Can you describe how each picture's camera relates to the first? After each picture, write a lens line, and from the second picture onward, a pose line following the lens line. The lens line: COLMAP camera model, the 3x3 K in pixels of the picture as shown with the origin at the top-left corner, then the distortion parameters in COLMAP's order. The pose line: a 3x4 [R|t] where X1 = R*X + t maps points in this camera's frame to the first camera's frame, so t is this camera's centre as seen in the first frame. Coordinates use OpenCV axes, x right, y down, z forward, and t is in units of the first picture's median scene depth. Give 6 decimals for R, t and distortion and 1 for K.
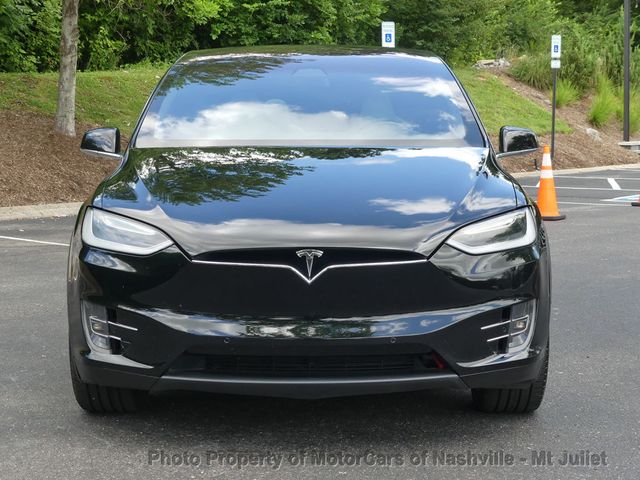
lens RADIAL K [[1267.3, 0, 318.4], [0, 1267.3, 239.1], [0, 0, 1]] dist [0.032024, 0.000000]
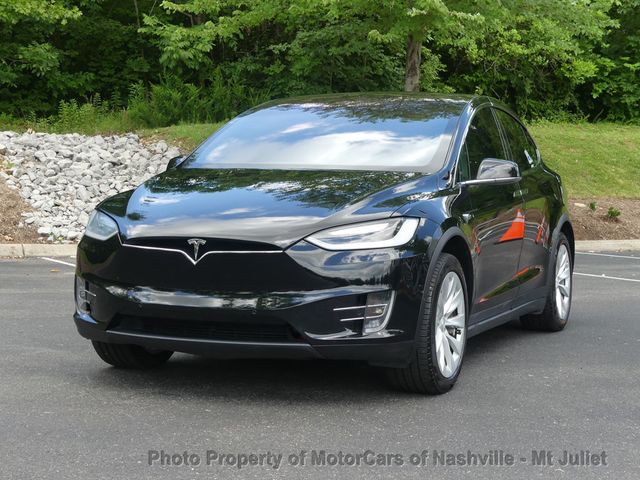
lens RADIAL K [[1267.3, 0, 323.8], [0, 1267.3, 243.5], [0, 0, 1]] dist [0.032024, 0.000000]
pose [[0.923984, 0.040098, -0.380323, 0.159613], [-0.057620, 0.997732, -0.034793, 0.013293], [0.378065, 0.054063, 0.924199, -0.045641]]
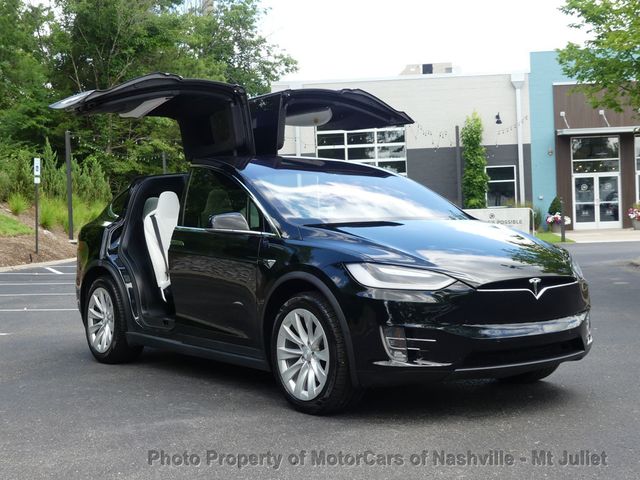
lens RADIAL K [[990.8, 0, 321.8], [0, 990.8, 237.3], [0, 0, 1]] dist [-0.034425, 0.000000]
pose [[0.811483, -0.027482, 0.583730, -0.245601], [0.076496, 0.995294, -0.059484, 0.002665], [-0.579348, 0.092924, 0.809766, 0.034944]]
